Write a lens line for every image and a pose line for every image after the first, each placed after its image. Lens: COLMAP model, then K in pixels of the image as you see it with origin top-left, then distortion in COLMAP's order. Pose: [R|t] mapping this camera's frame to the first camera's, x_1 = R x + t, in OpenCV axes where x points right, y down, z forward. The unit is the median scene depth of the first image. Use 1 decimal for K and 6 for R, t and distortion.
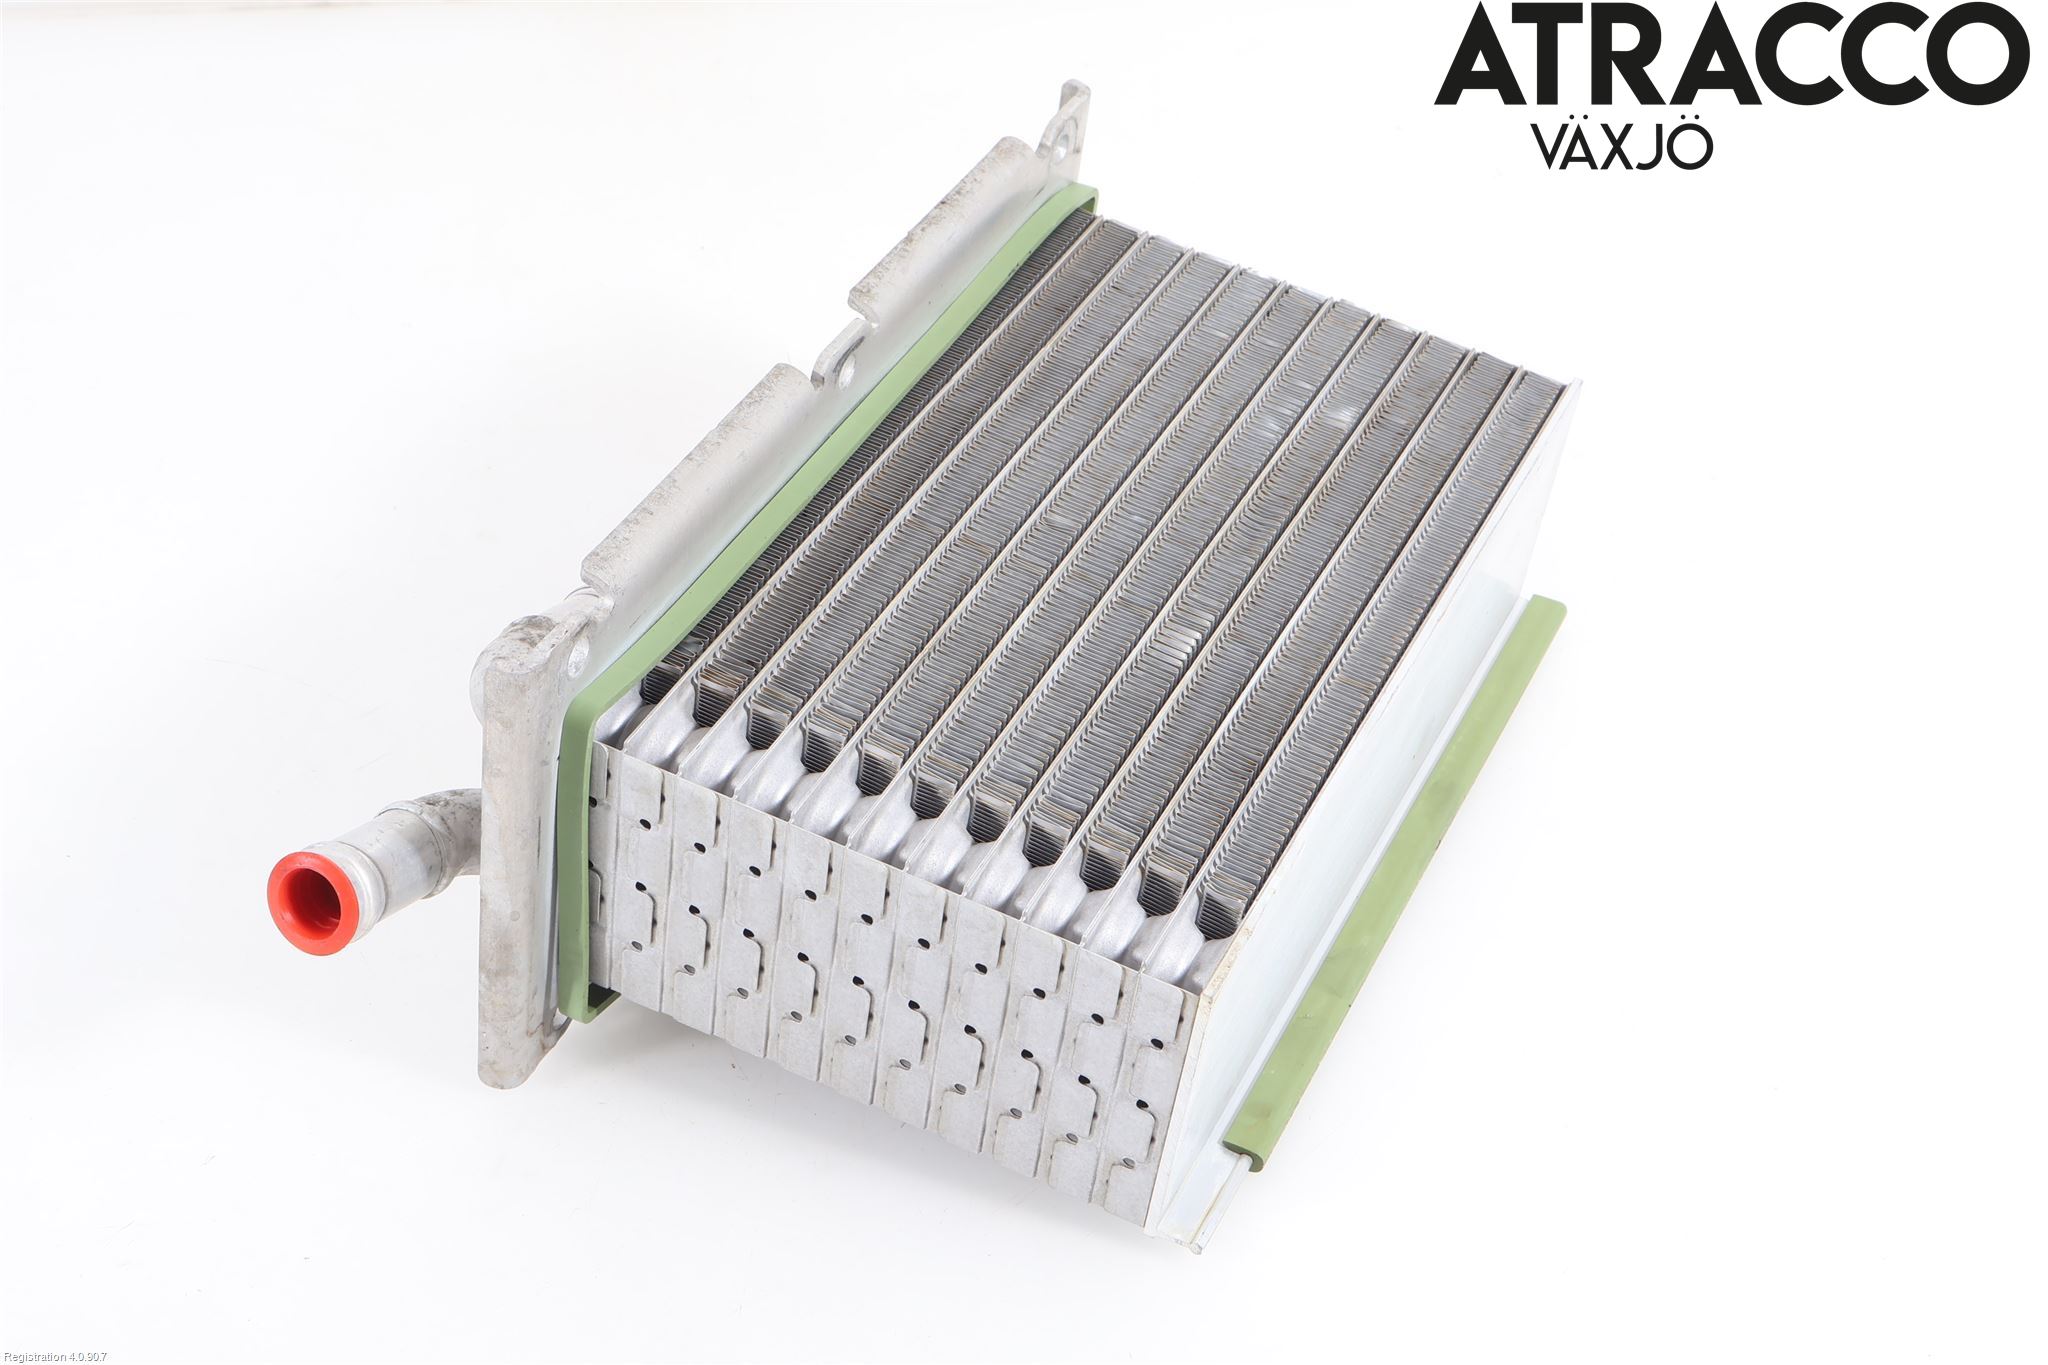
lens RADIAL K [[3074.2, 0, 1021.7], [0, 3074.2, 681.0], [0, 0, 1]] dist [0.009397, 0.000000]
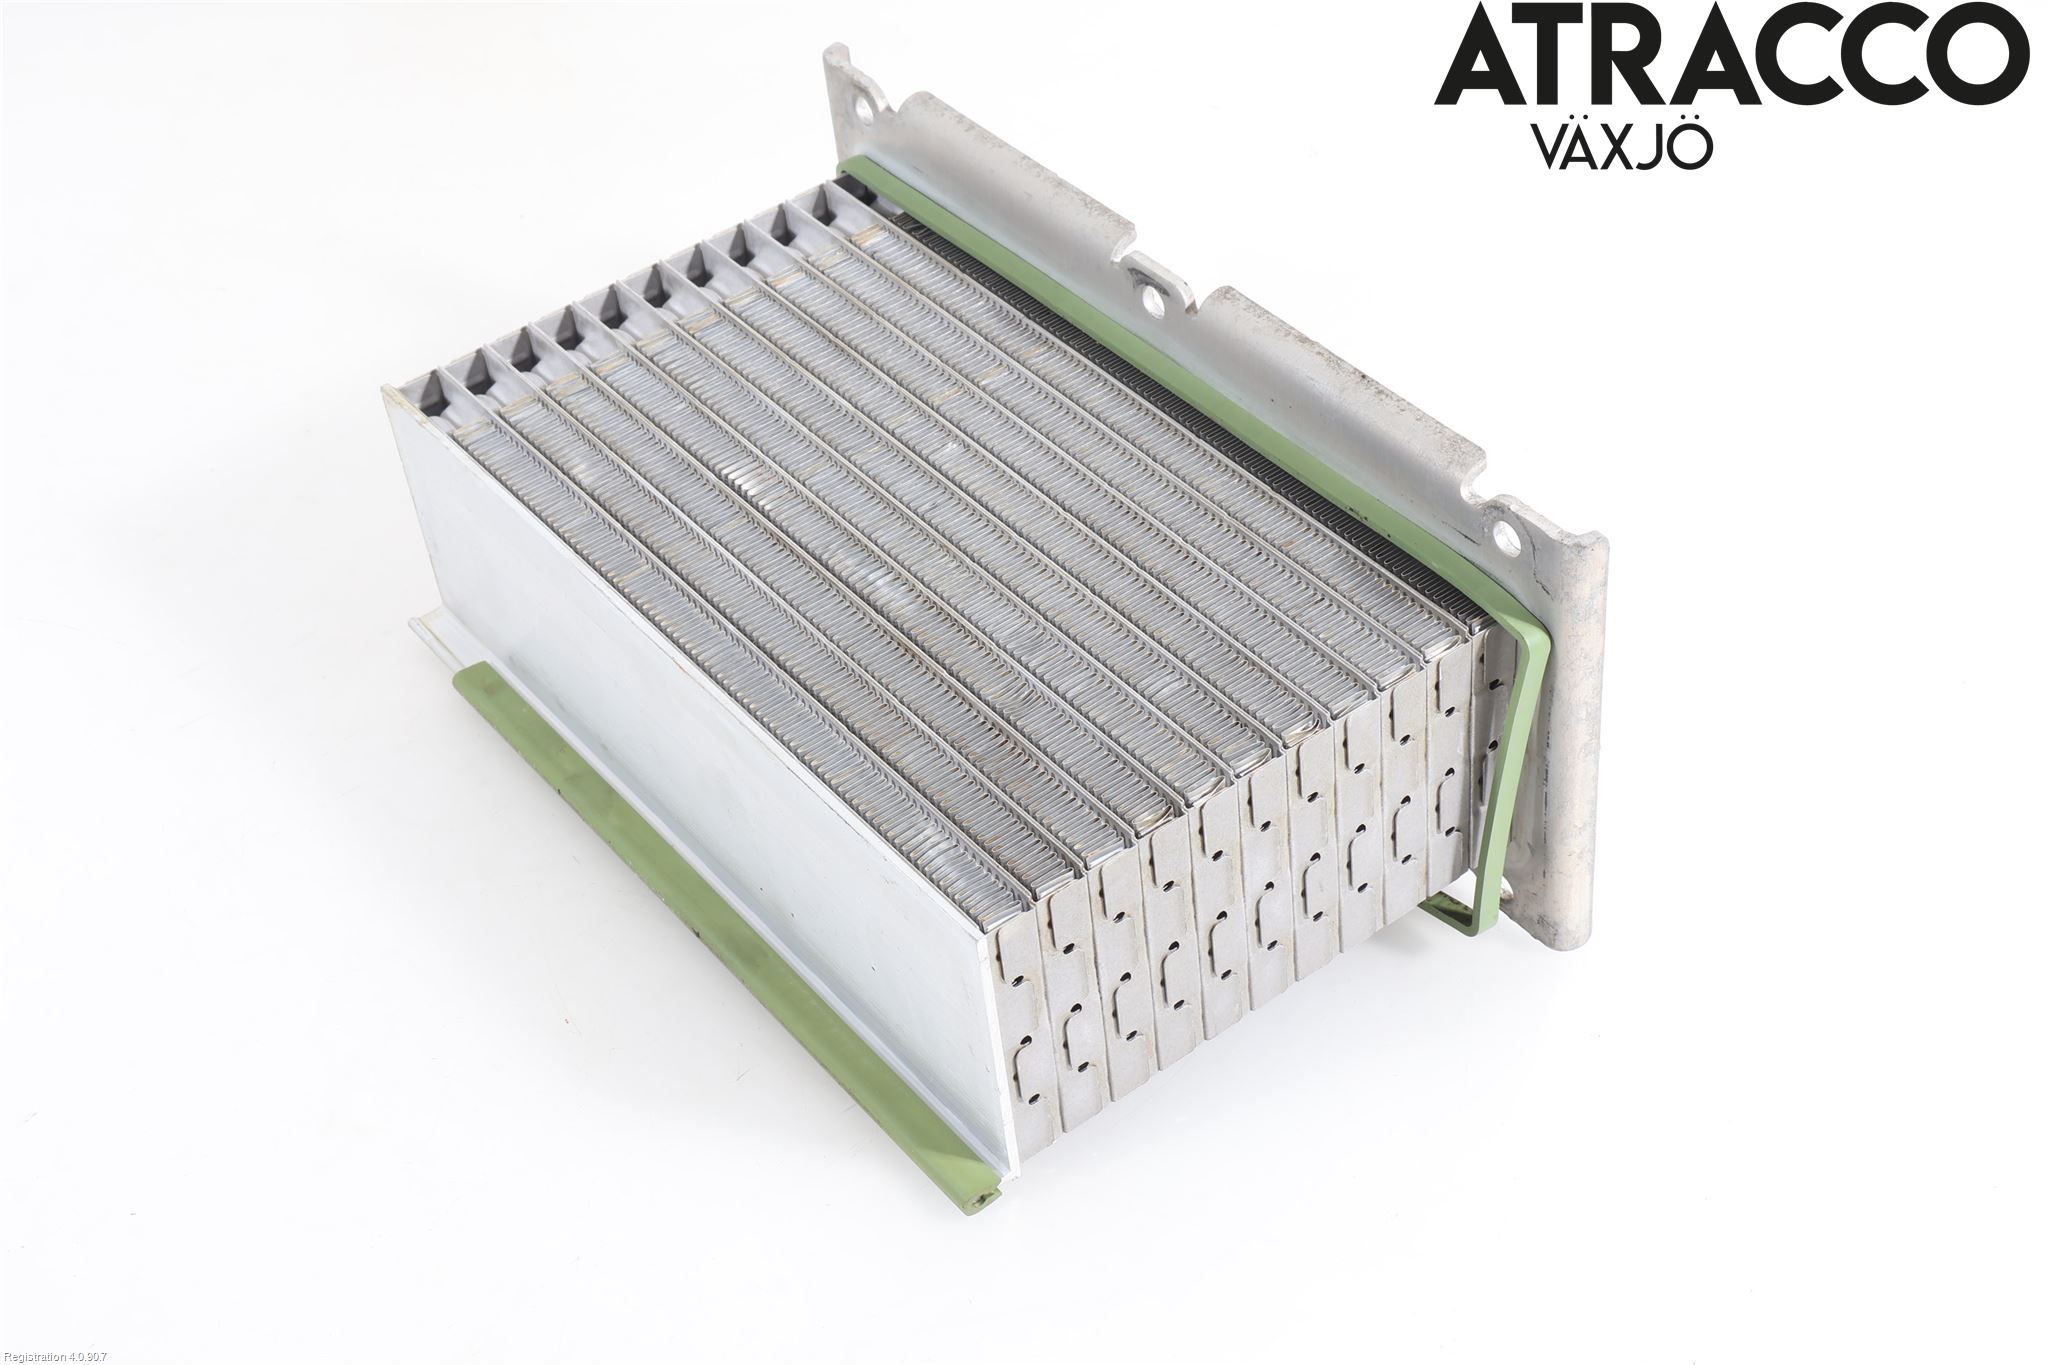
lens RADIAL K [[3074.2, 0, 1022.2], [0, 3074.2, 684.1], [0, 0, 1]] dist [0.009397, 0.000000]
pose [[-0.469400, 0.533472, -0.703613, 0.757260], [-0.553172, 0.443433, 0.705243, -0.748020], [0.688233, 0.720260, 0.086955, 0.982844]]
